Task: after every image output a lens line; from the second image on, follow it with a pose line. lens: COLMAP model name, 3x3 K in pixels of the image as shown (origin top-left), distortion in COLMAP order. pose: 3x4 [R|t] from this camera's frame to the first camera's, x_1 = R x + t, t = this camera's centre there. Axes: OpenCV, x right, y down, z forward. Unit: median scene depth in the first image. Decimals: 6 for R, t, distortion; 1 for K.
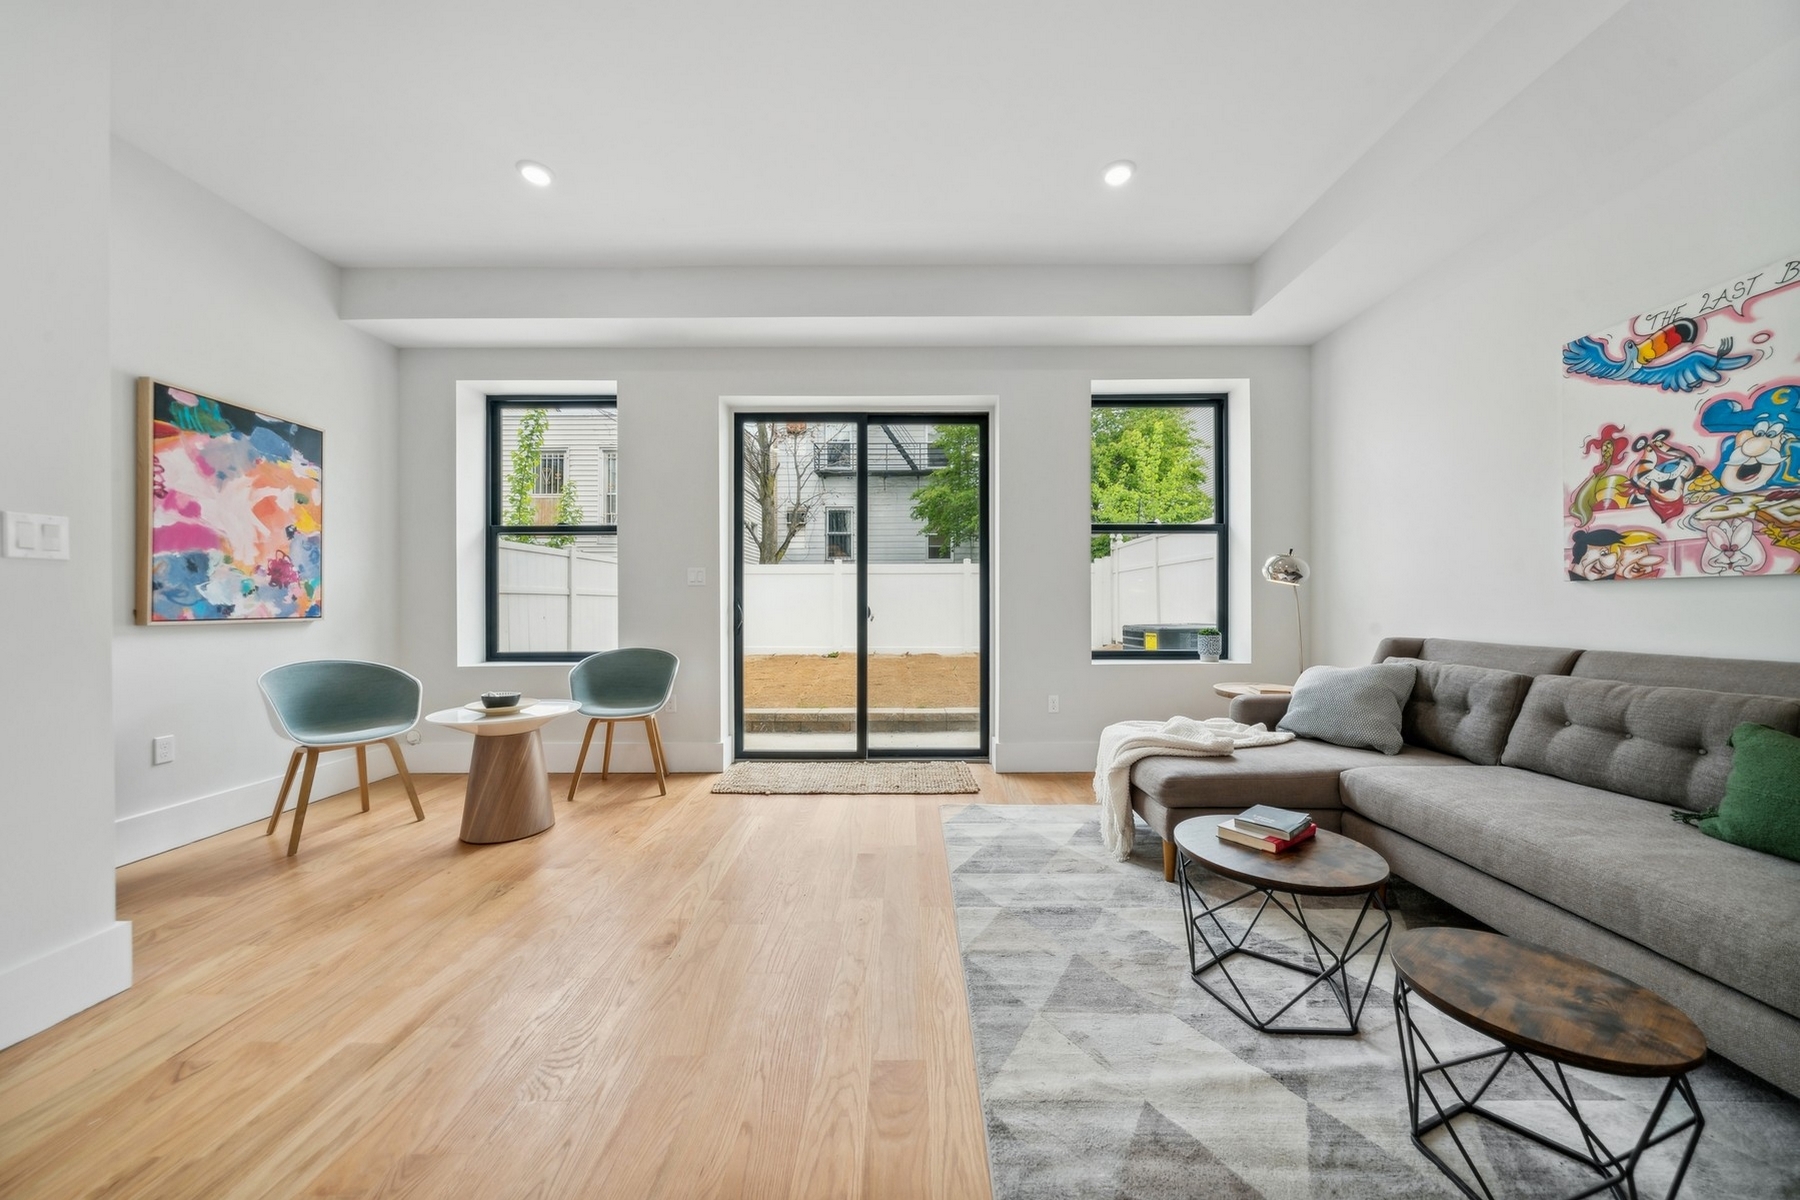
lens RADIAL K [[618.7, 0, 907.8], [0, 618.7, 604.1], [0, 0, 1]] dist [-0.002885, 0.000063]
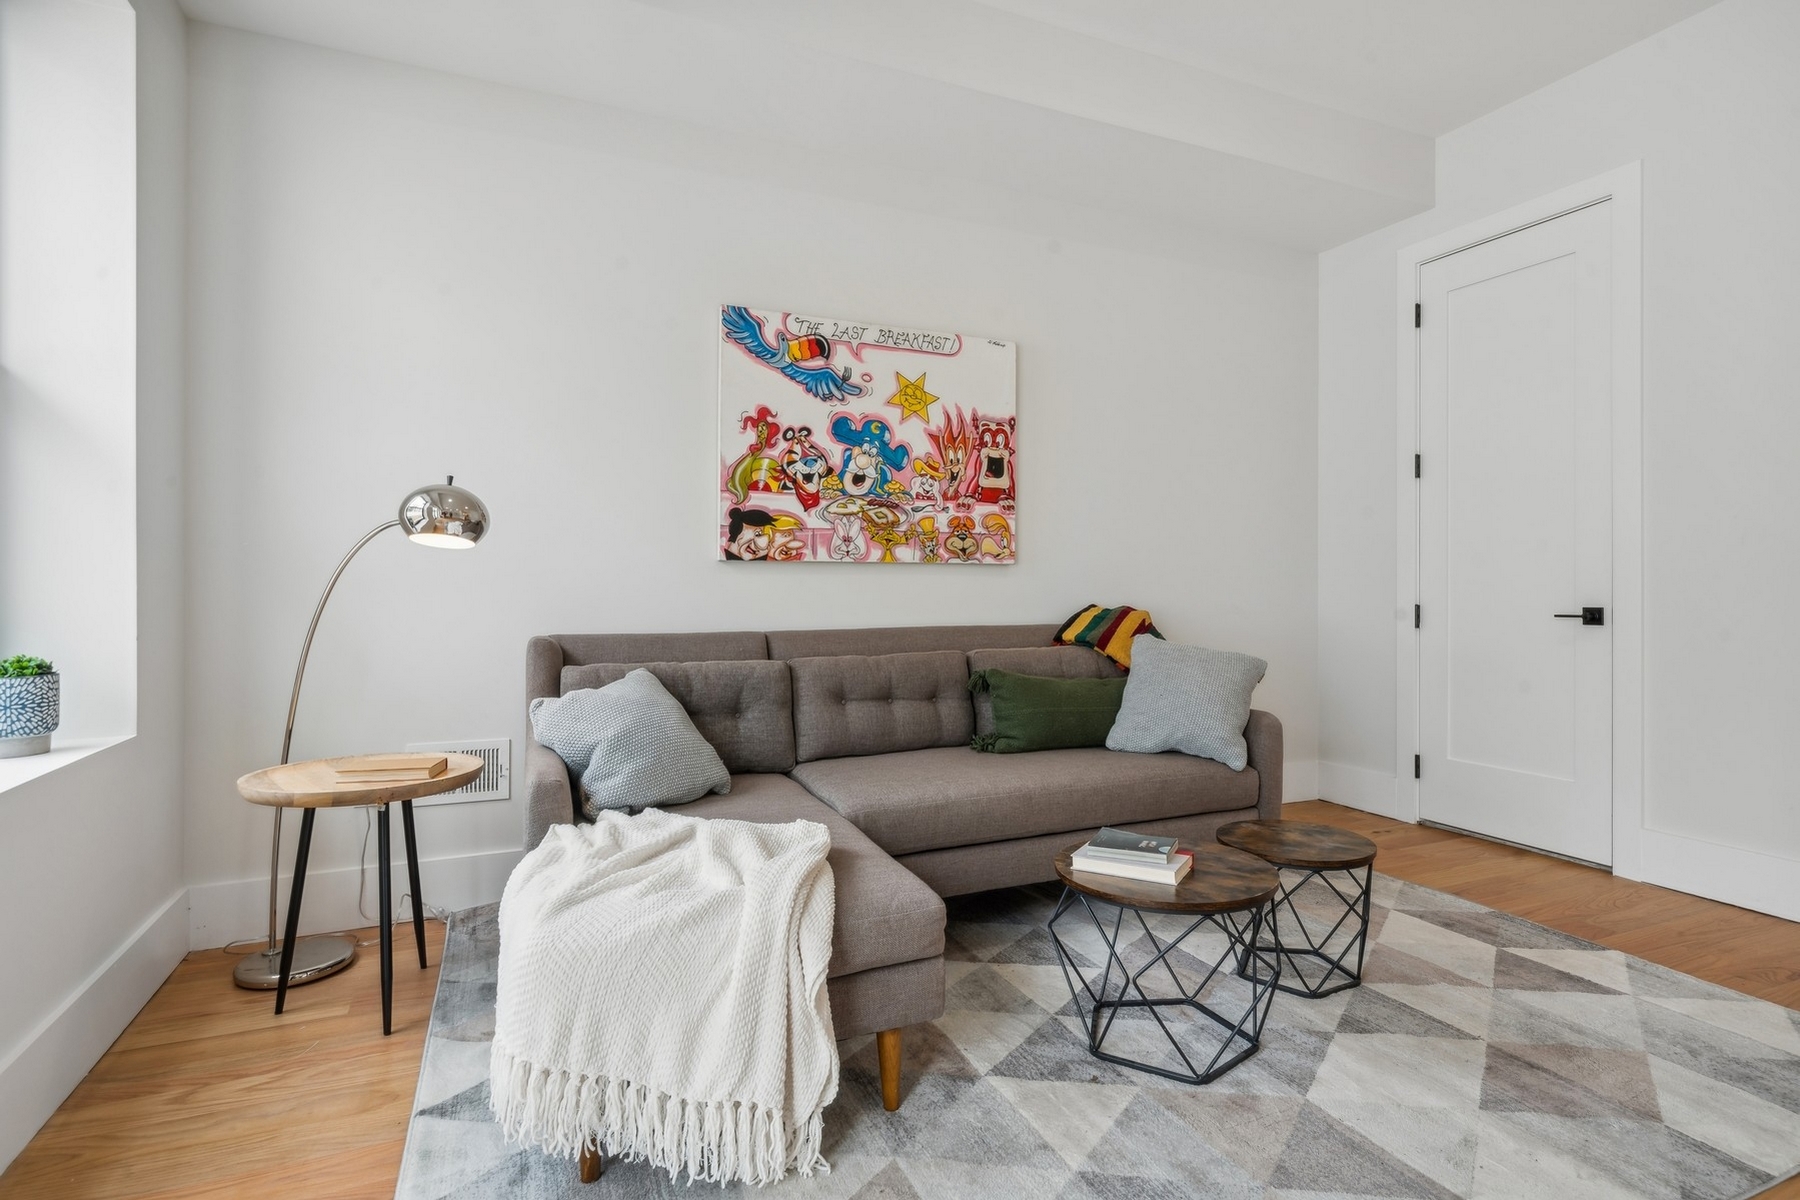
lens RADIAL K [[910.0, 0, 902.5], [0, 910.0, 580.3], [0, 0, 1]] dist [0.001572, -0.000437]
pose [[-0.407279, 0.007536, 0.913273, -0.251943], [0.002851, 0.999972, -0.006980, 0.002769], [-0.913299, -0.000240, -0.407289, 1.135990]]
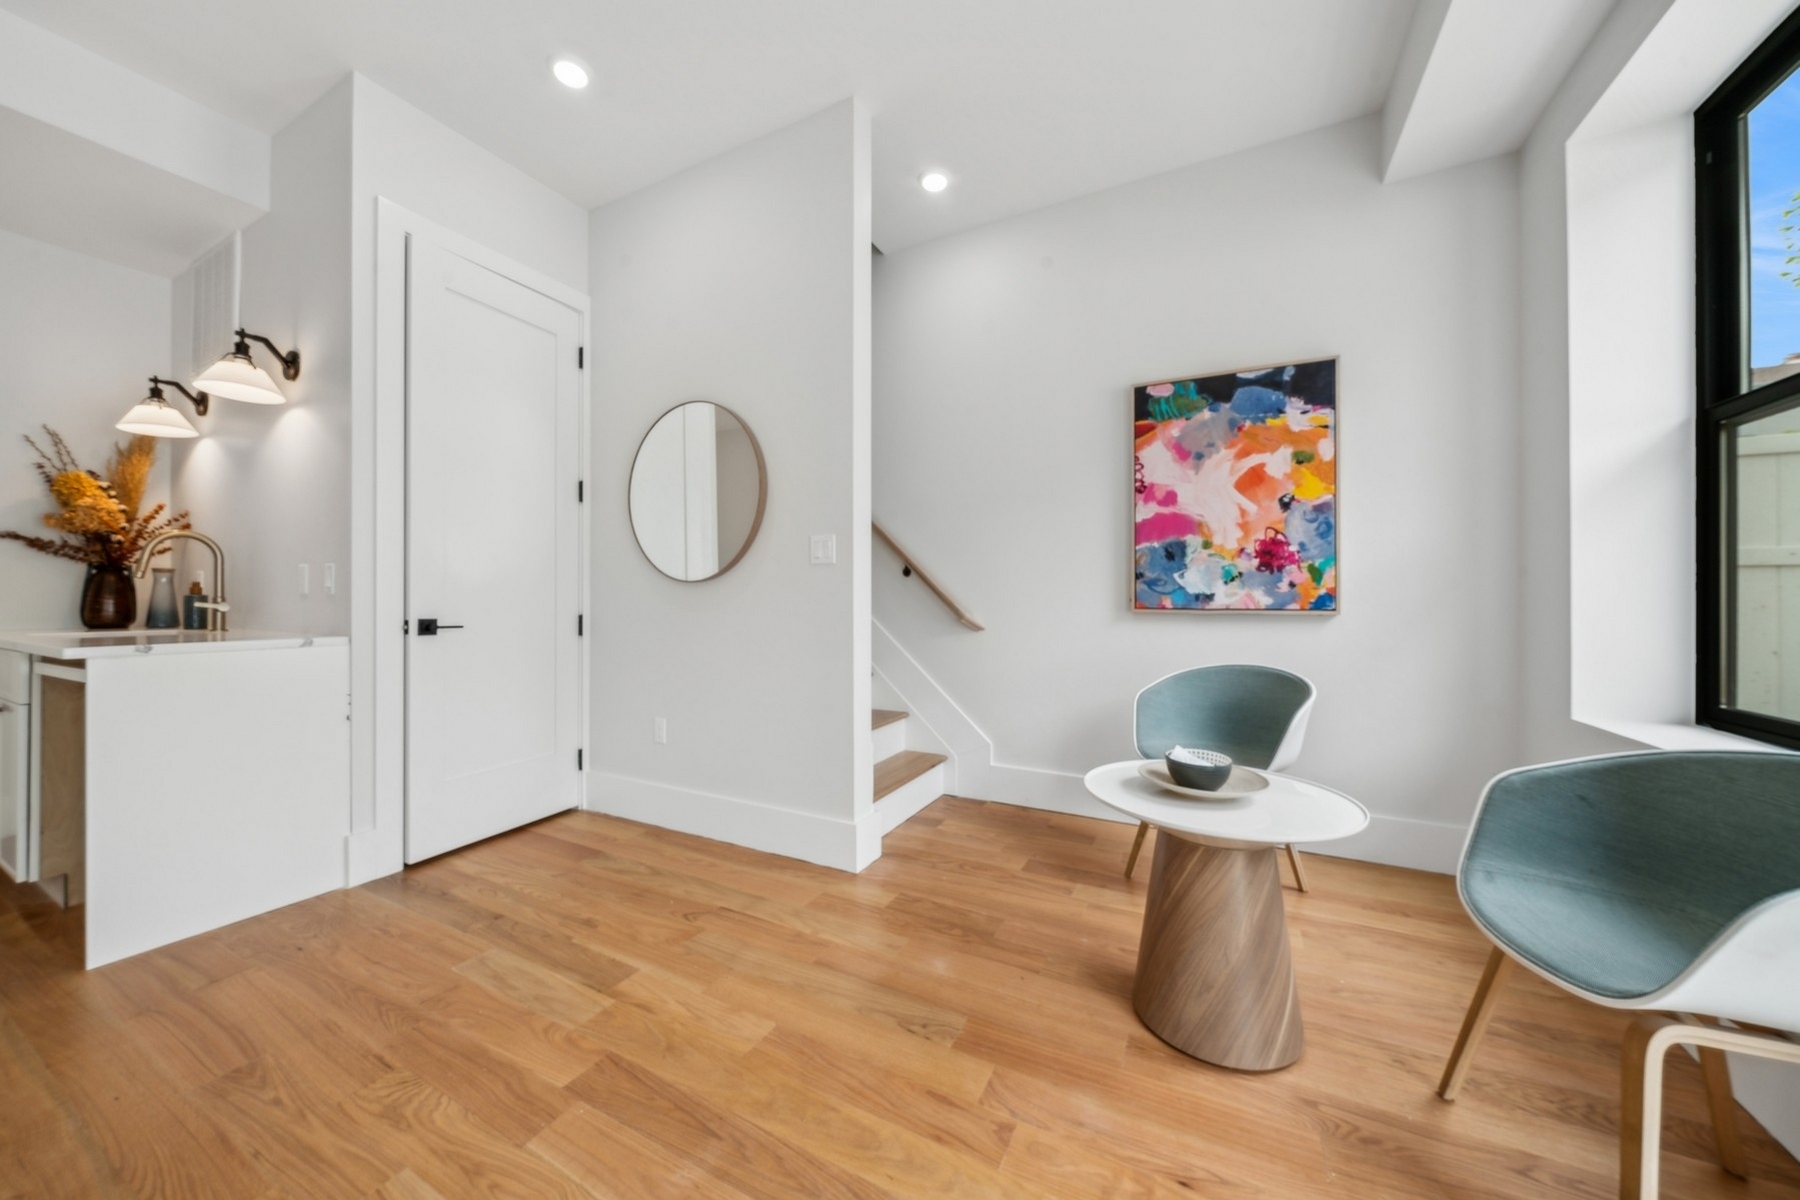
lens RADIAL K [[629.6, 0, 894.1], [0, 629.6, 592.7], [0, 0, 1]] dist [-0.002426, -0.000147]
pose [[-0.471716, -0.000346, -0.881751, -0.046559], [0.000037, 1.000000, -0.000412, 0.000402], [0.881751, -0.000227, -0.471716, 1.086869]]
